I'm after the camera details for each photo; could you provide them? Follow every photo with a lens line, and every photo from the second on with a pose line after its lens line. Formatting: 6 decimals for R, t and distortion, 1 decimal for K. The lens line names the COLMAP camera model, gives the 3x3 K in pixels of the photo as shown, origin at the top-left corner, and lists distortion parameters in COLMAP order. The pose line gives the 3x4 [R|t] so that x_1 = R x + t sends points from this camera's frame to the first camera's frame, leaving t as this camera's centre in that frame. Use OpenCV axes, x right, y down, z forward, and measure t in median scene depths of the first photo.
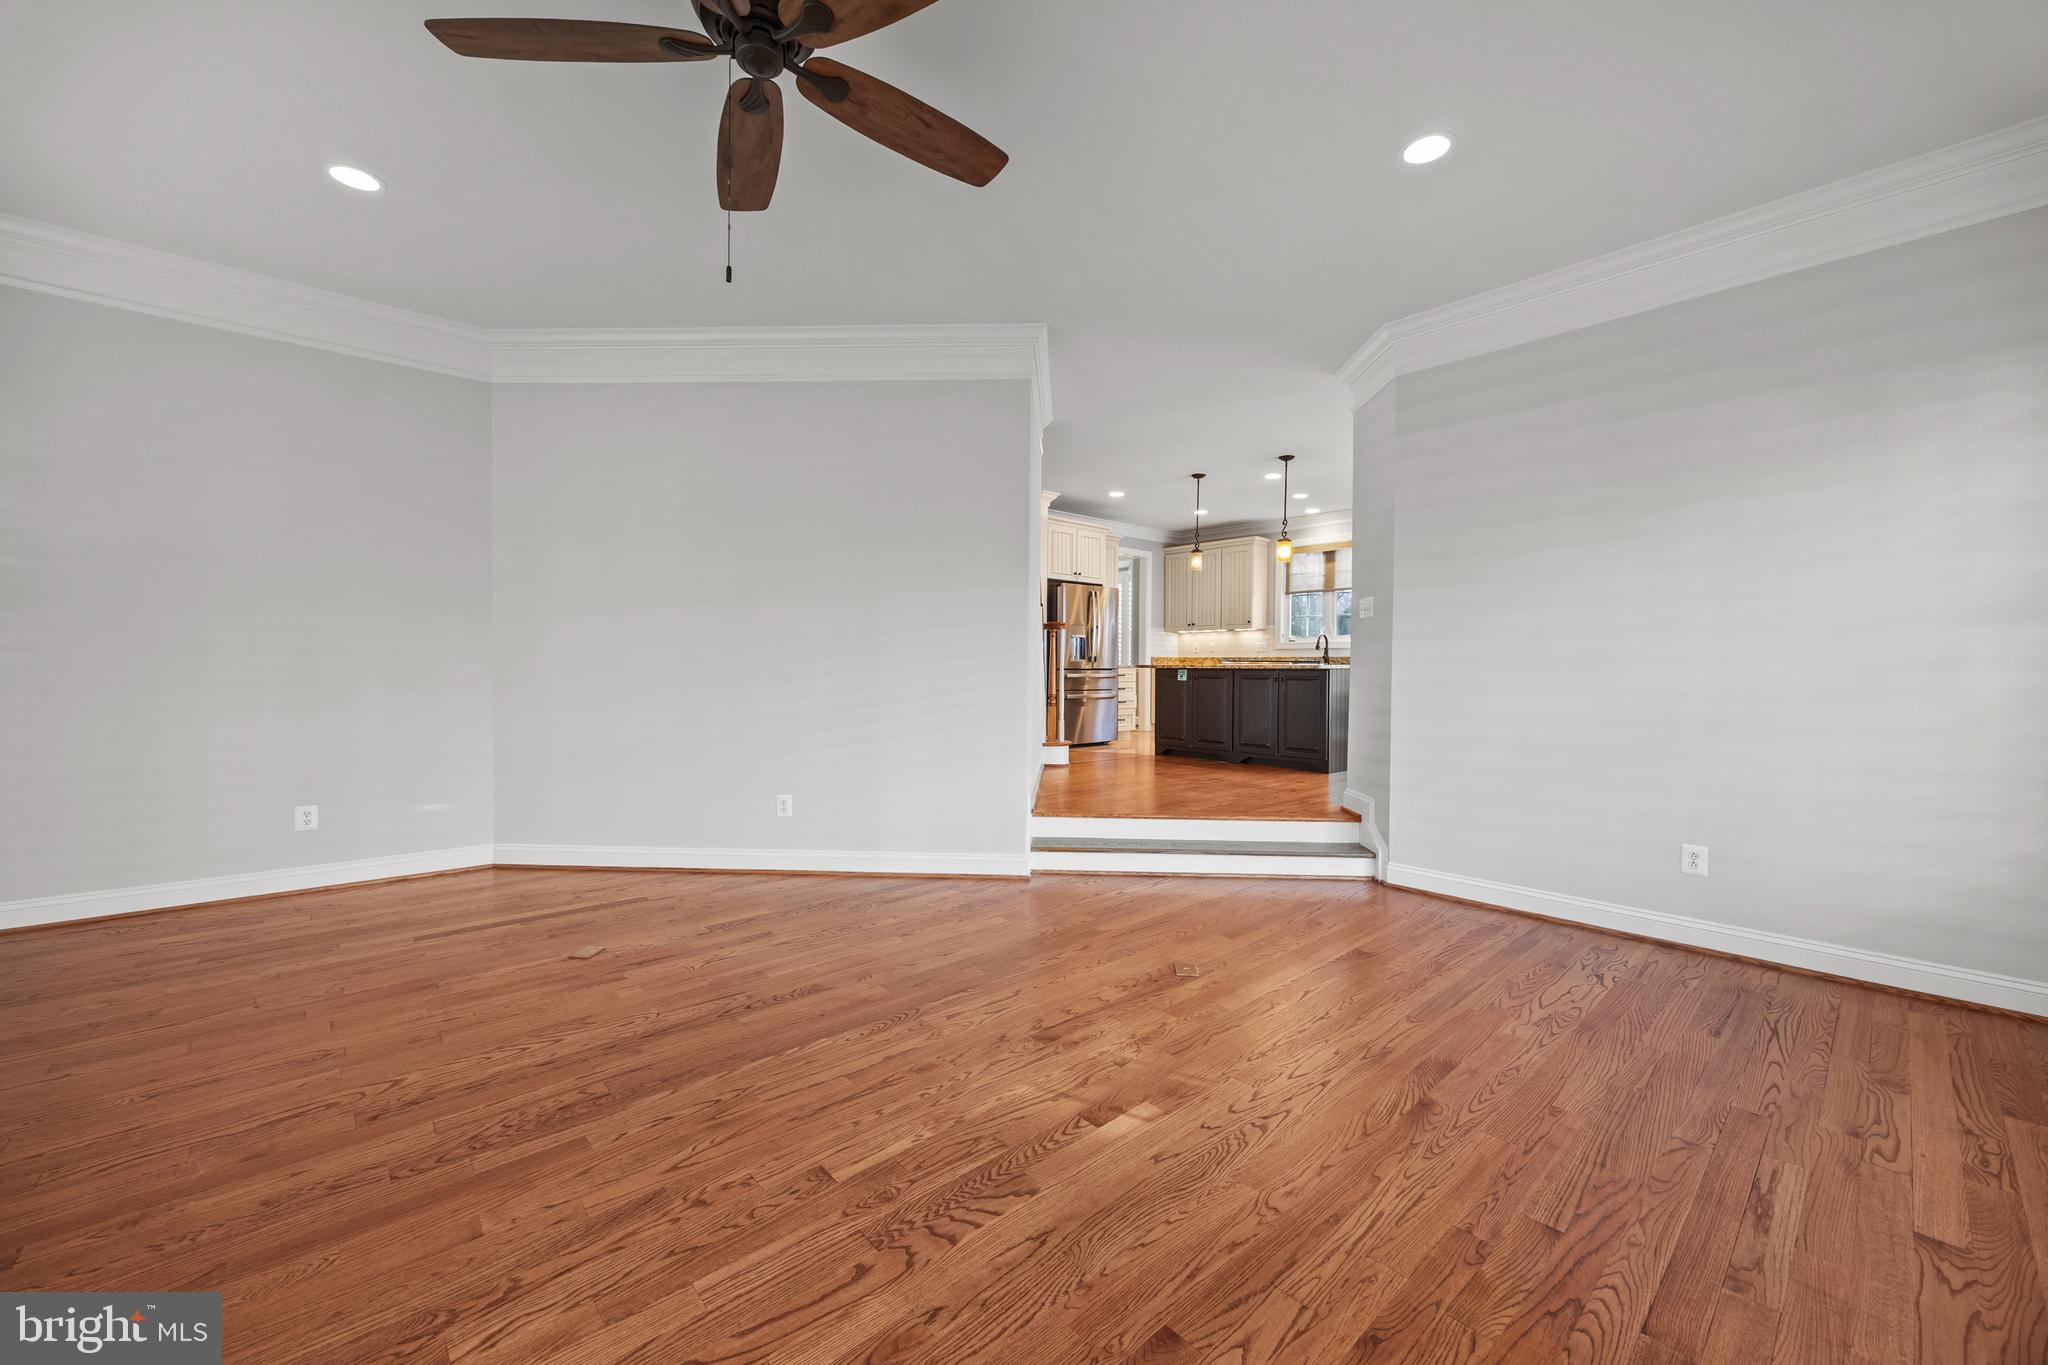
lens RADIAL K [[787.1, 0, 1028.3], [0, 787.1, 681.8], [0, 0, 1]] dist [-0.001854, -0.000004]
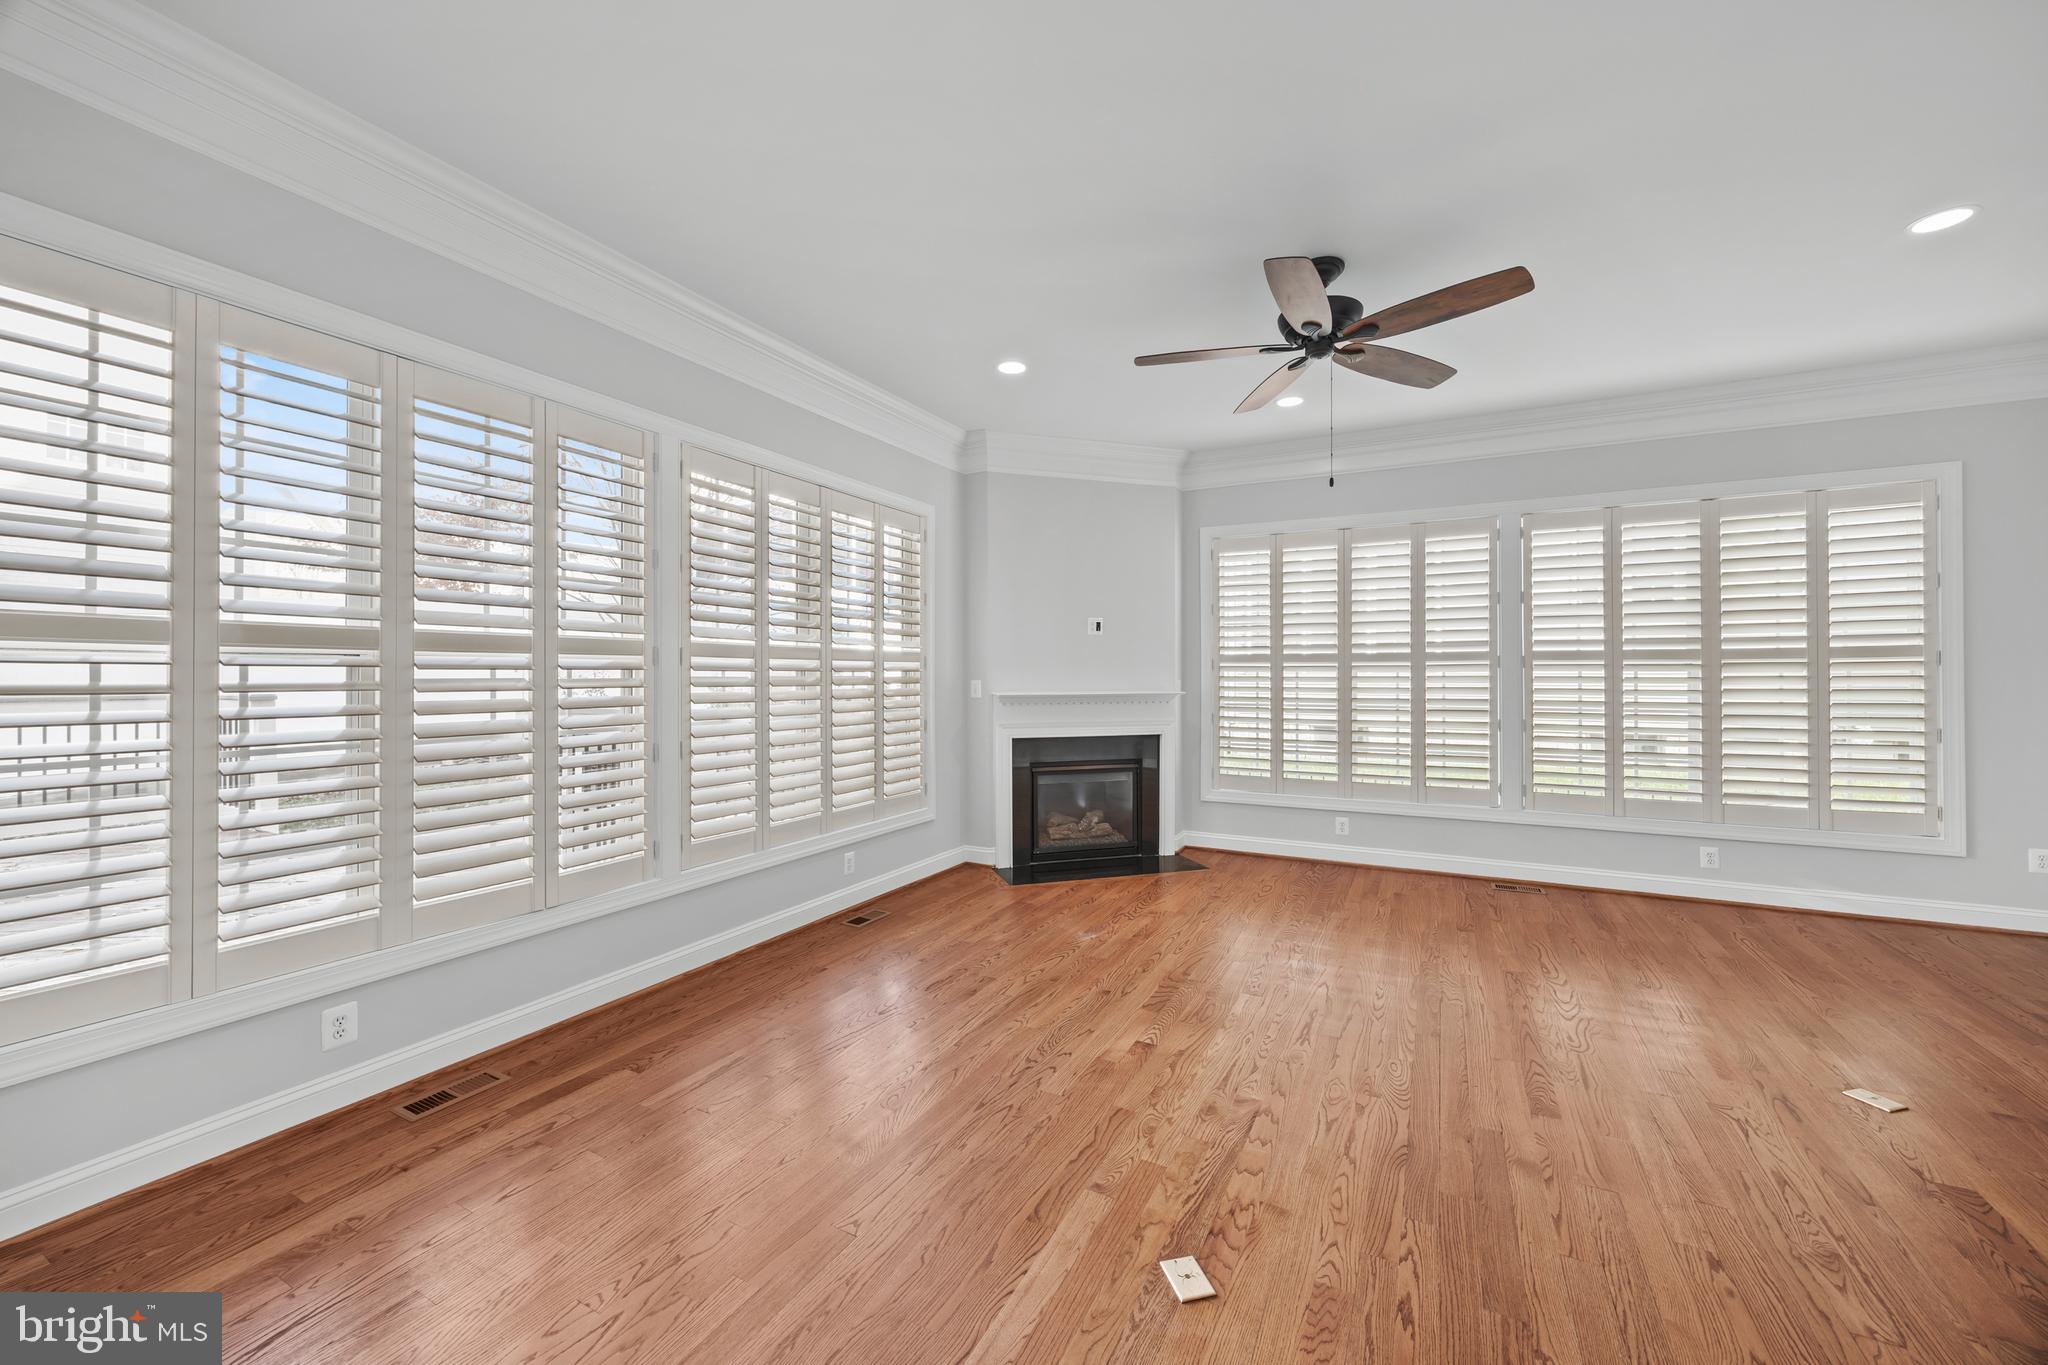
lens RADIAL K [[787.1, 0, 1032.8], [0, 787.1, 680.2], [0, 0, 1]] dist [-0.001854, -0.000004]
pose [[-0.935728, -0.002564, -0.352712, 0.174633], [-0.011629, 0.999654, 0.023584, -0.027451], [0.352530, 0.026170, -0.935435, 0.510056]]
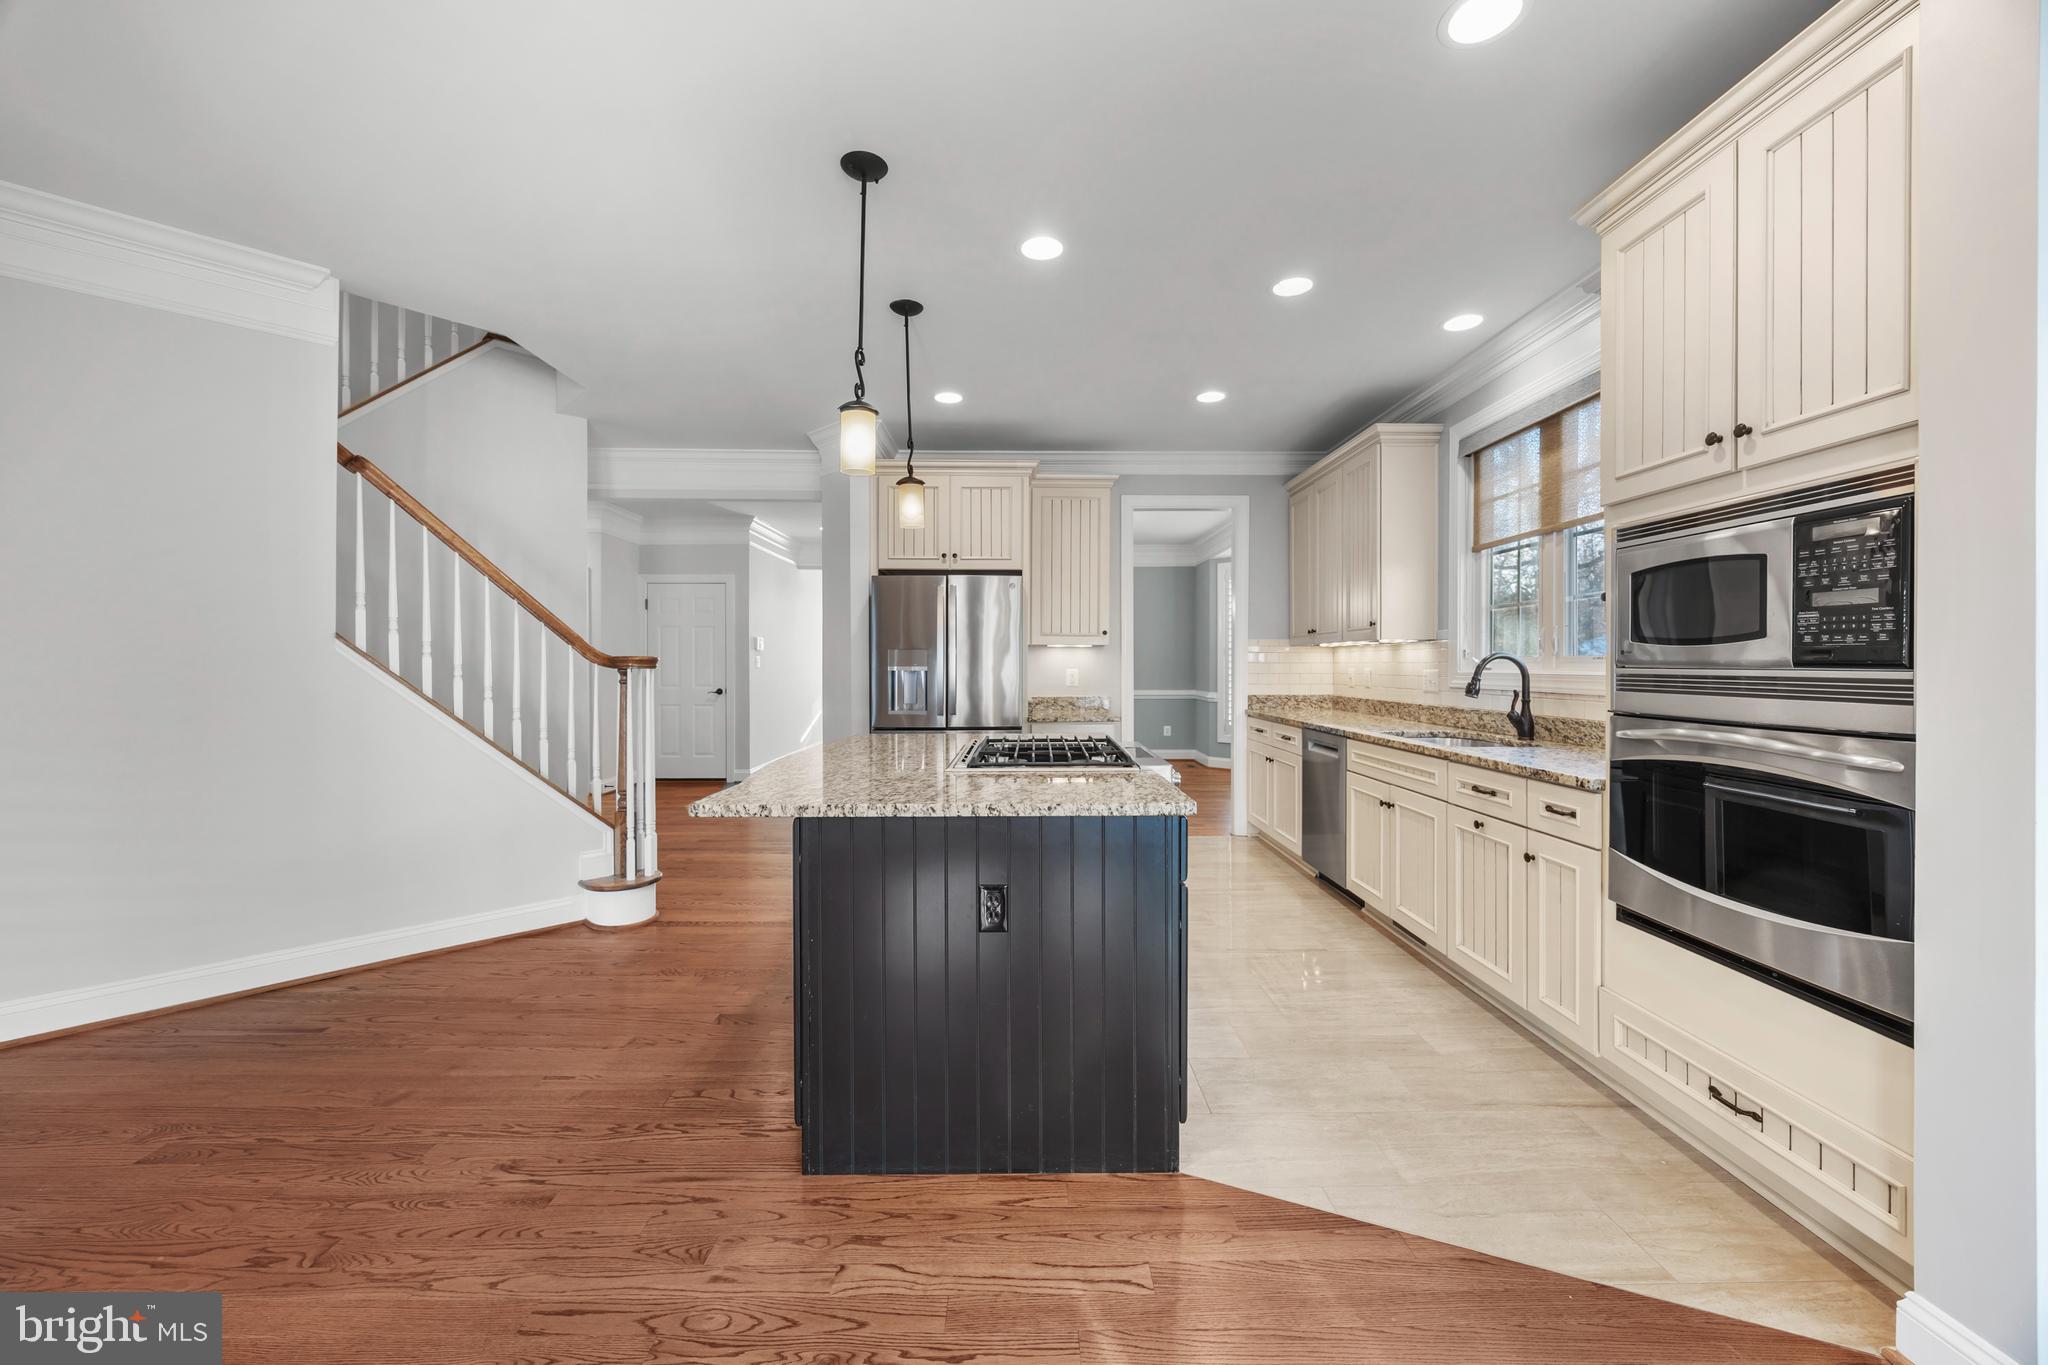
lens RADIAL K [[787.1, 0, 1023.8], [0, 787.1, 674.4], [0, 0, 1]] dist [-0.001854, -0.000004]
pose [[0.748671, 0.001349, -0.662940, 0.453577], [-0.009158, 0.999924, -0.008306, -0.046079], [0.662879, 0.012290, 0.748626, 0.584763]]
